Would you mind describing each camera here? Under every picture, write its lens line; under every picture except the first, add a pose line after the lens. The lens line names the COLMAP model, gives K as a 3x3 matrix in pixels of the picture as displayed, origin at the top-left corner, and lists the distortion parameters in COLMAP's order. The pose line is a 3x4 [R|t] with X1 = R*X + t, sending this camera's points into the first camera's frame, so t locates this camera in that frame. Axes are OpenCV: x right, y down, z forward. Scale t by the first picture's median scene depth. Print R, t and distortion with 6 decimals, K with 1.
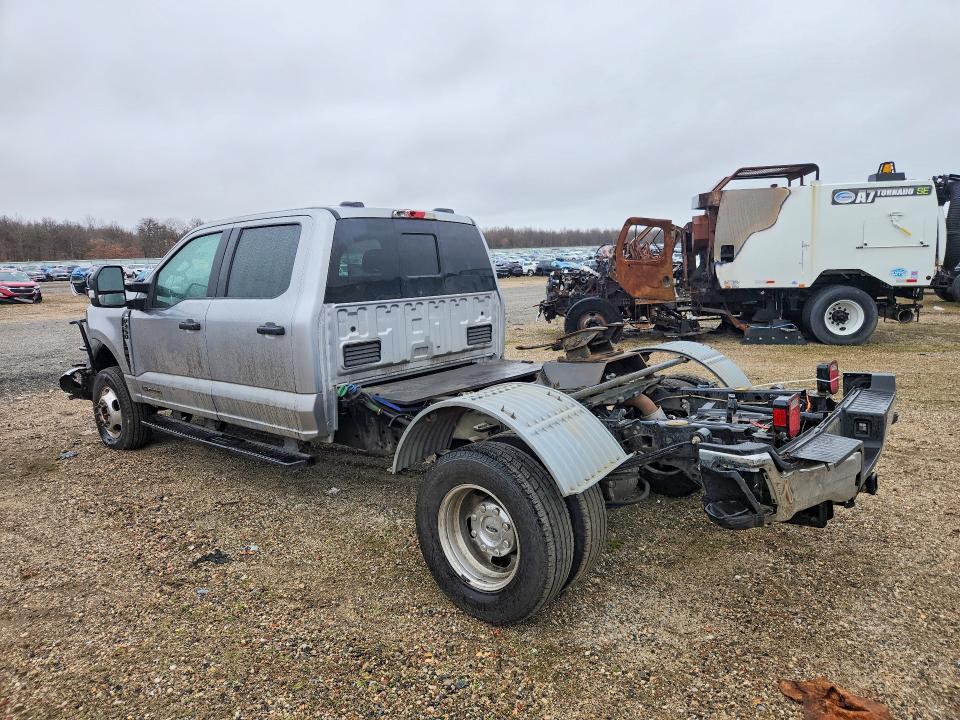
lens RADIAL K [[641.1, 0, 502.3], [0, 641.1, 355.2], [0, 0, 1]] dist [0.034707, -0.003291]
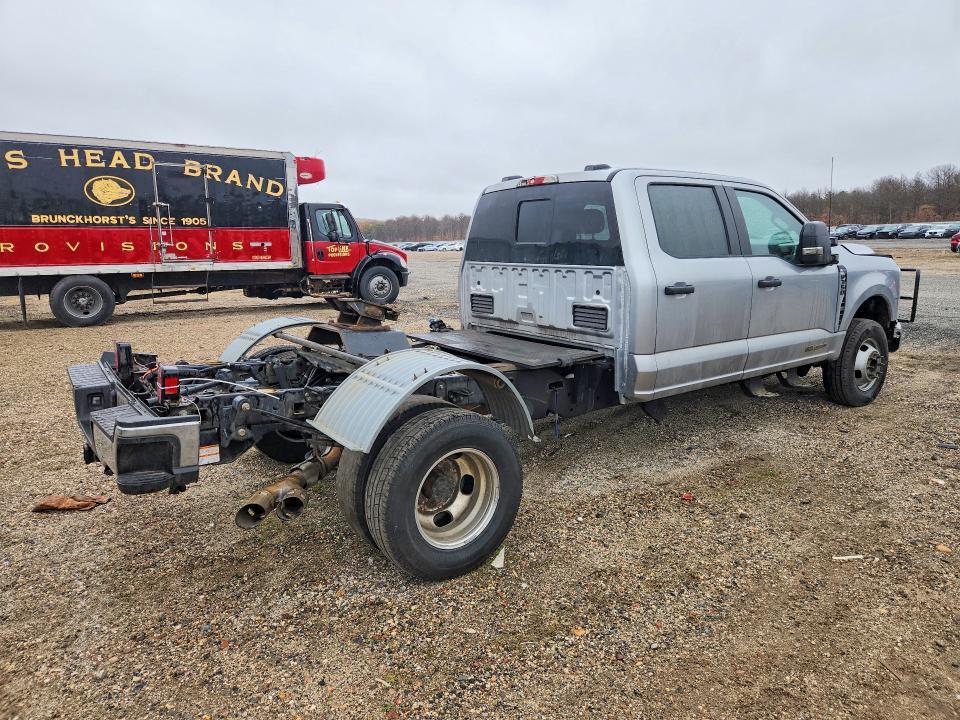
lens RADIAL K [[641.1, 0, 481.4], [0, 641.1, 360.4], [0, 0, 1]] dist [0.034707, -0.003291]
pose [[-0.267938, 0.212945, -0.939608, 0.898585], [-0.116230, 0.961000, 0.250938, -0.193061], [0.956399, 0.176447, -0.232737, 1.212339]]
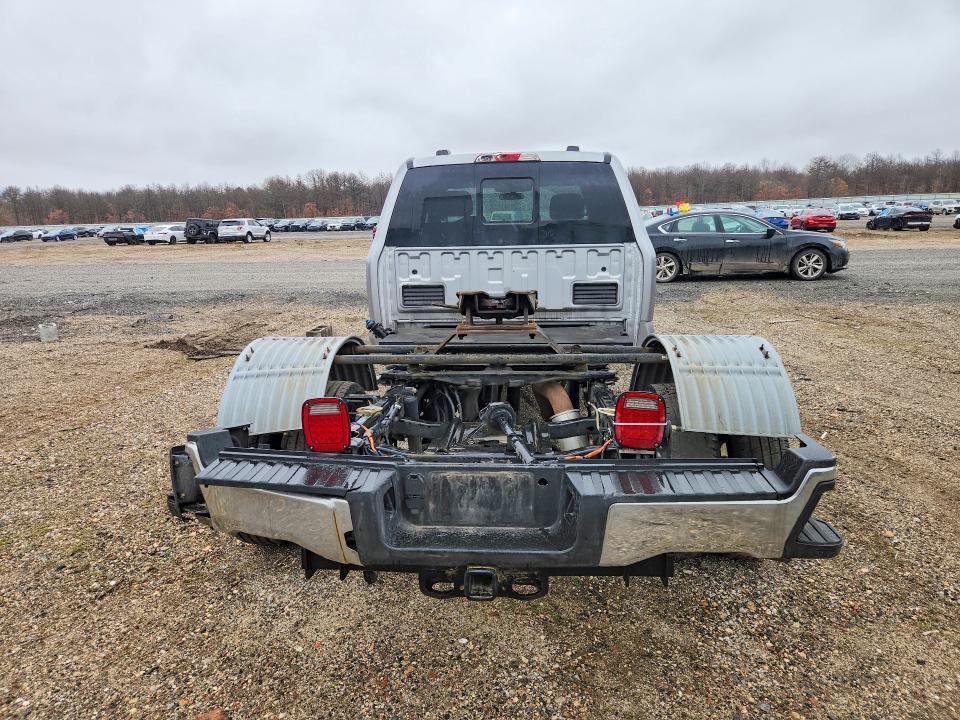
lens RADIAL K [[641.1, 0, 475.4], [0, 641.1, 359.1], [0, 0, 1]] dist [0.034707, -0.003291]
pose [[0.558268, 0.191843, -0.807176, 0.667351], [-0.114777, 0.981403, 0.153868, -0.068308], [0.821683, 0.006746, 0.569904, 0.427209]]
